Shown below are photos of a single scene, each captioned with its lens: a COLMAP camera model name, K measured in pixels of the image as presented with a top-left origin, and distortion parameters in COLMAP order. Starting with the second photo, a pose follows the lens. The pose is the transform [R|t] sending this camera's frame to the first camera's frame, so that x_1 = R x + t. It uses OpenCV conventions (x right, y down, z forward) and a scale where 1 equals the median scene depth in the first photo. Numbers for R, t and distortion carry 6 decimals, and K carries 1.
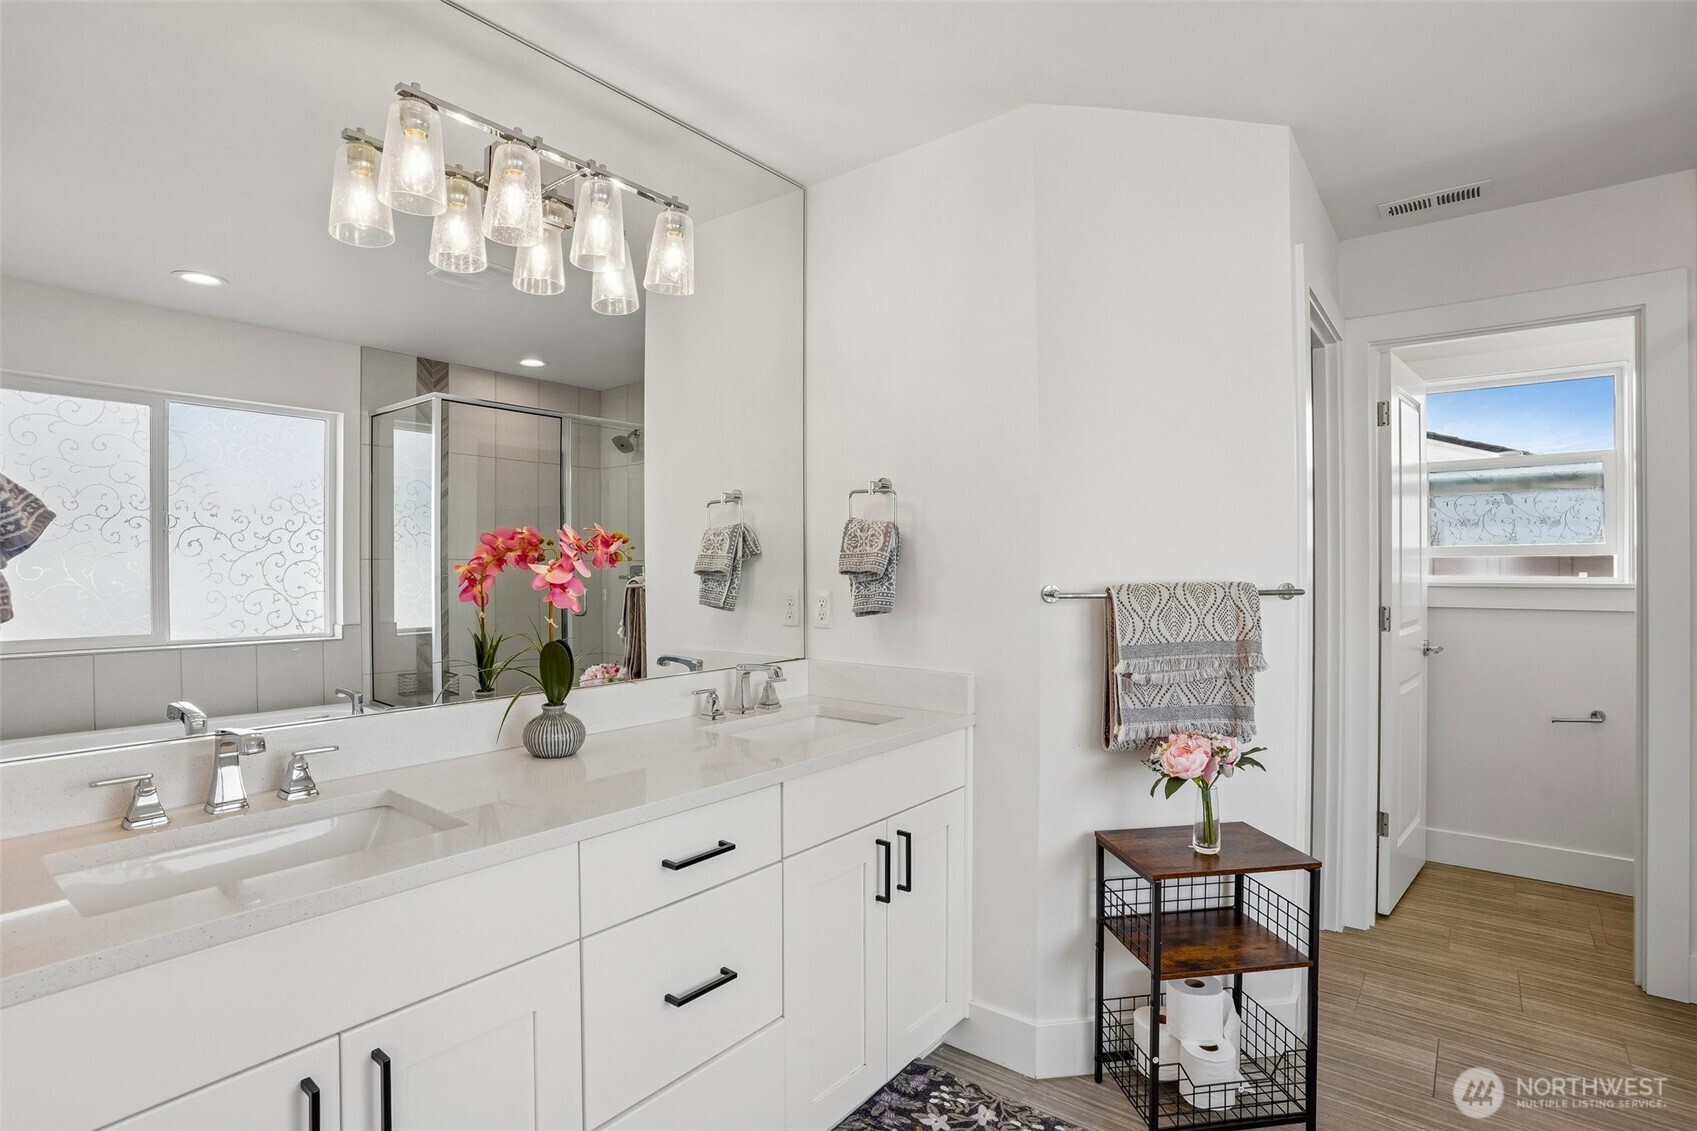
lens RADIAL K [[830.9, 0, 855.9], [0, 830.9, 563.6], [0, 0, 1]] dist [-0.005035, 0.000031]
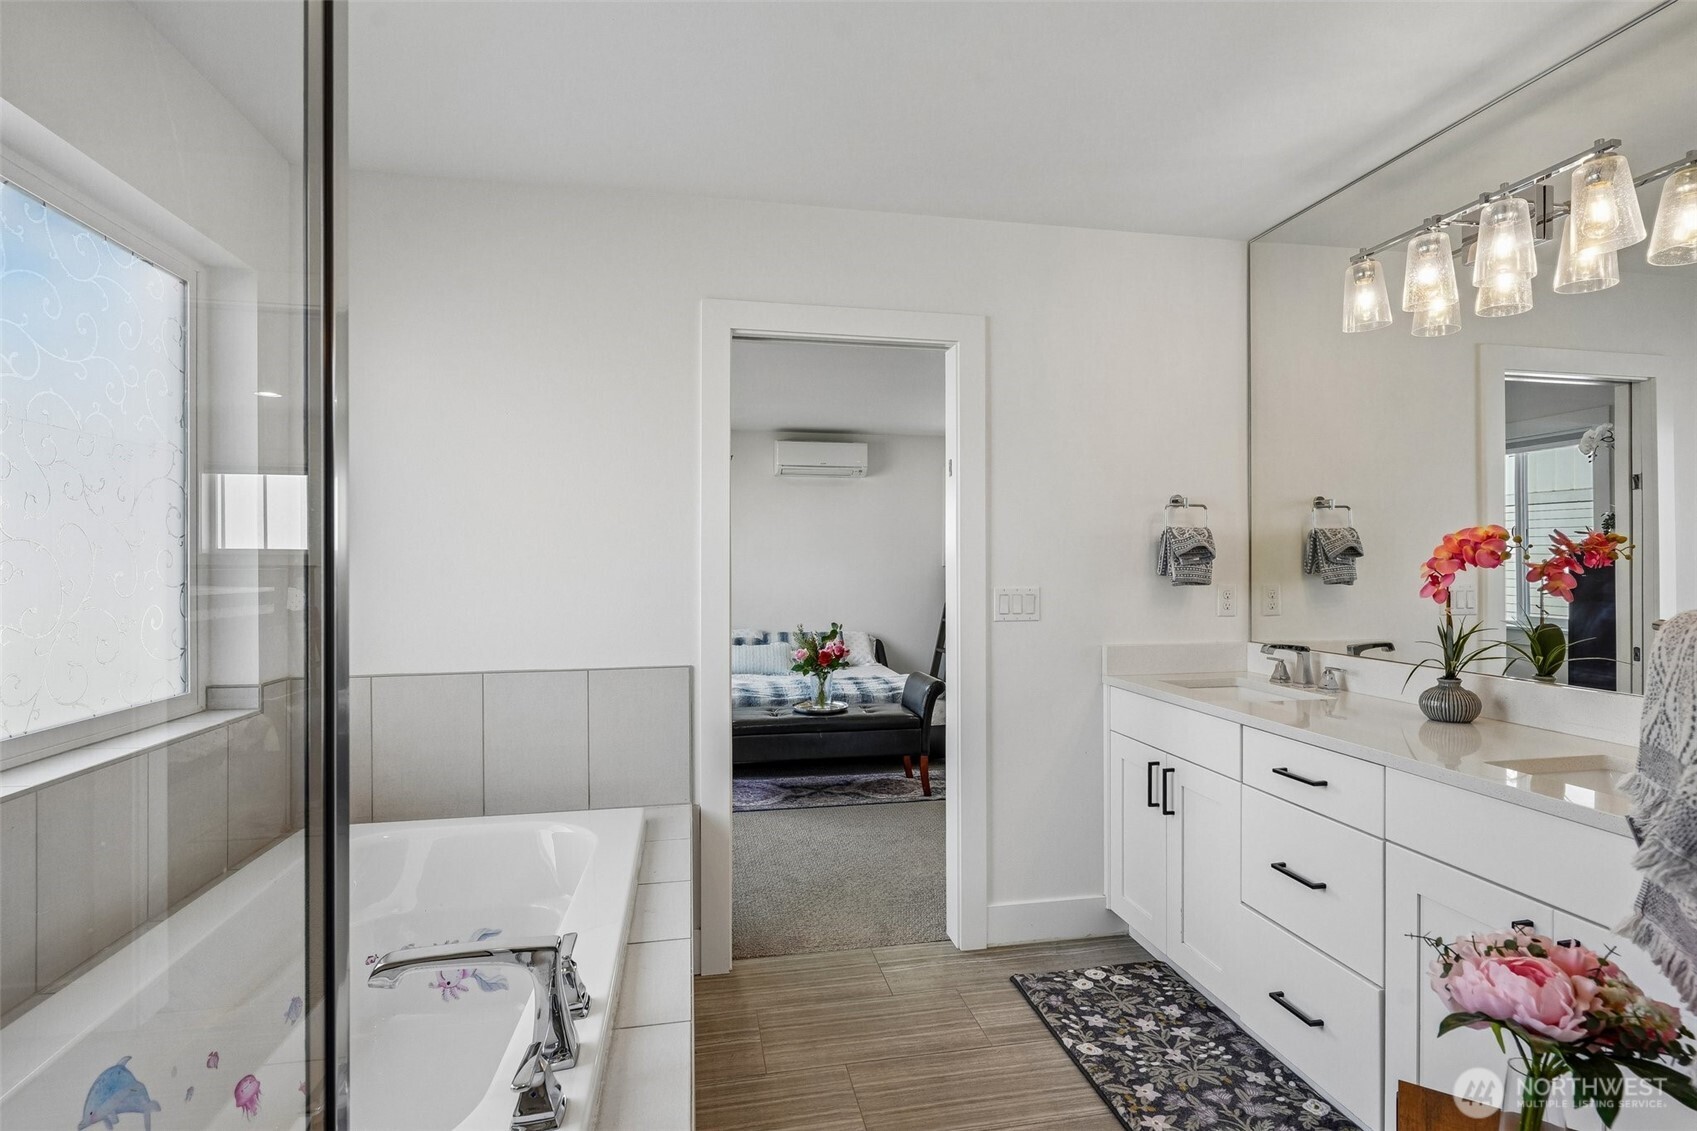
lens RADIAL K [[830.9, 0, 855.9], [0, 830.9, 563.6], [0, 0, 1]] dist [-0.005035, 0.000031]
pose [[-0.656566, -0.002160, -0.754266, 1.206065], [-0.006647, 0.999974, 0.002923, -0.000959], [0.754240, 0.006933, -0.656563, 1.314520]]
